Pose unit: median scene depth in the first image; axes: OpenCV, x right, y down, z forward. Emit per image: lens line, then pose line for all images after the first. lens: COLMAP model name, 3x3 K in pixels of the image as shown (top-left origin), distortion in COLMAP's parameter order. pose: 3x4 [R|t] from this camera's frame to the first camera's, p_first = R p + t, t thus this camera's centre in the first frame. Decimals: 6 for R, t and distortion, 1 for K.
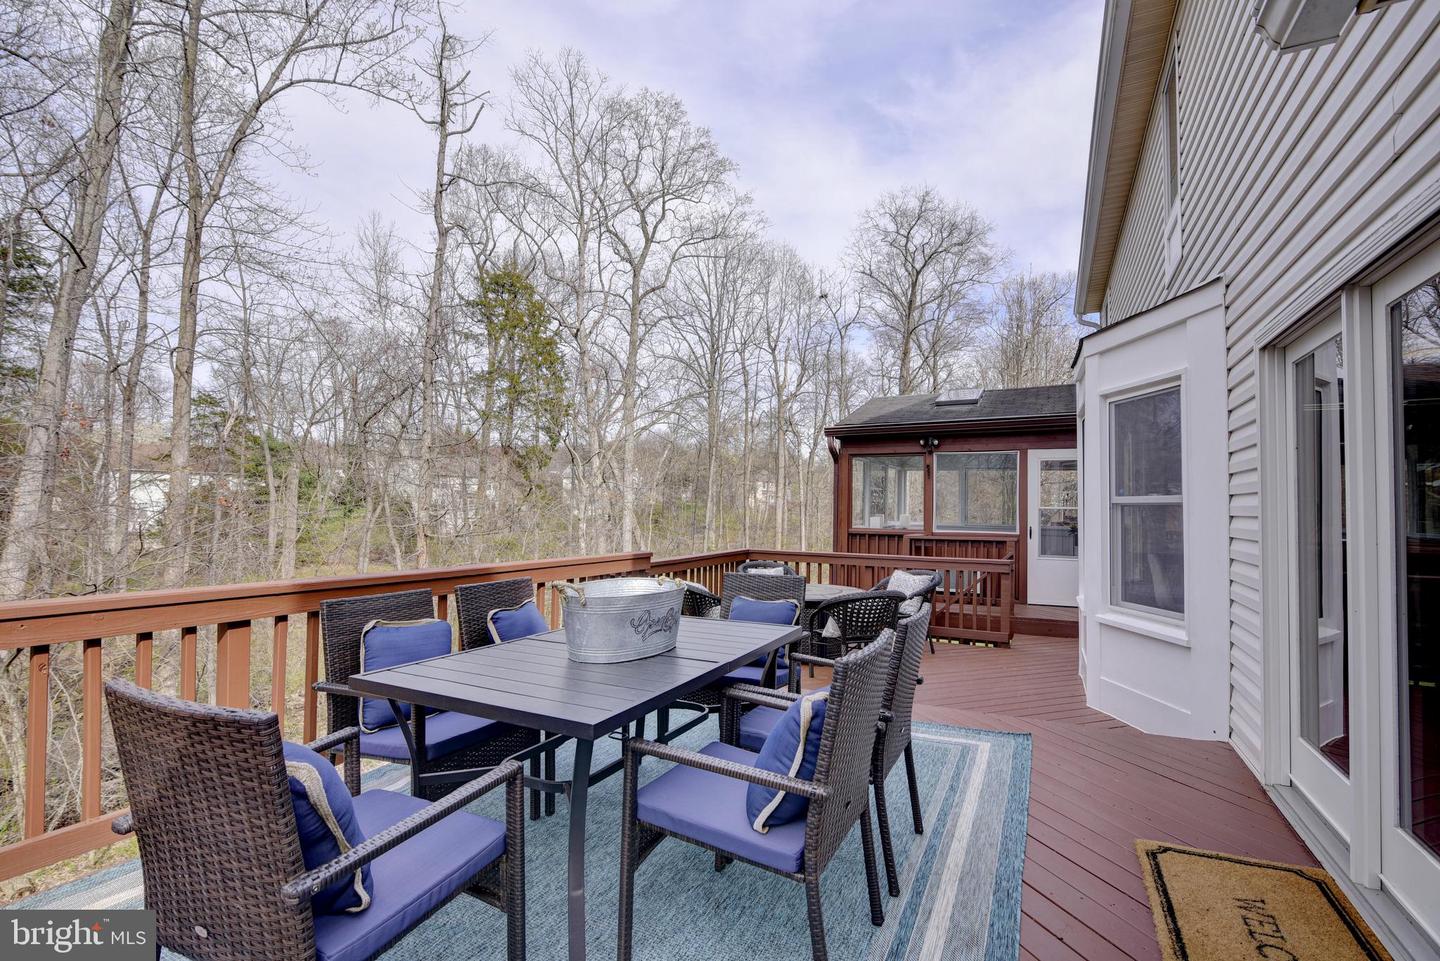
lens RADIAL K [[679.3, 0, 721.6], [0, 679.3, 487.3], [0, 0, 1]] dist [-0.018551, 0.002025]
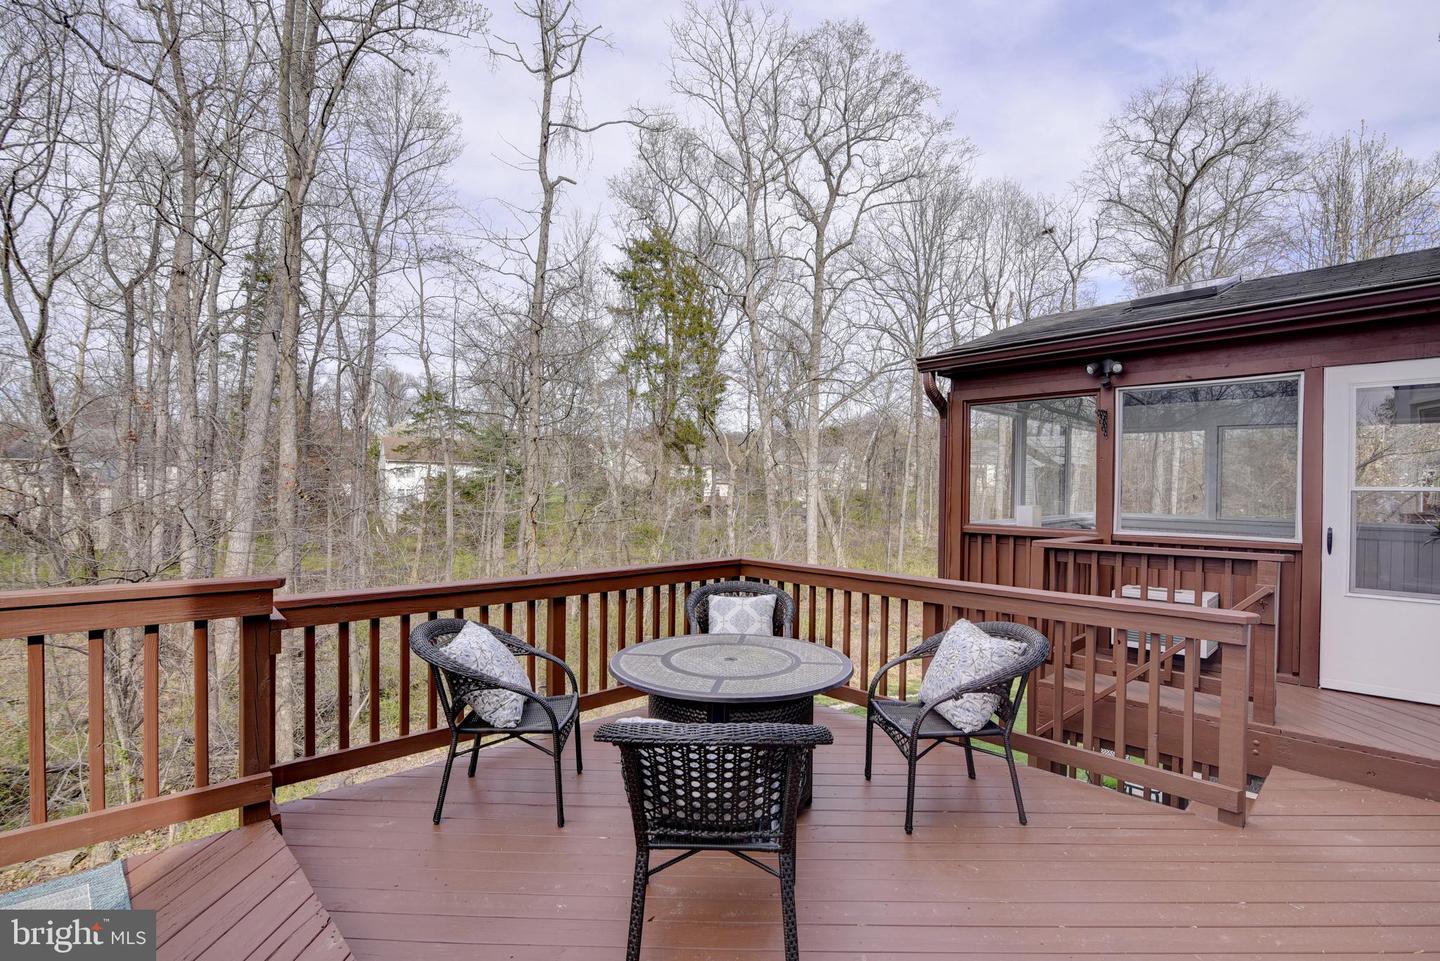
lens RADIAL K [[679.3, 0, 721.6], [0, 679.3, 487.3], [0, 0, 1]] dist [-0.018551, 0.002025]
pose [[0.941096, -0.003440, -0.338122, 0.054824], [0.010299, 0.999776, 0.018493, 0.004219], [0.337983, -0.020886, 0.940921, 0.105985]]
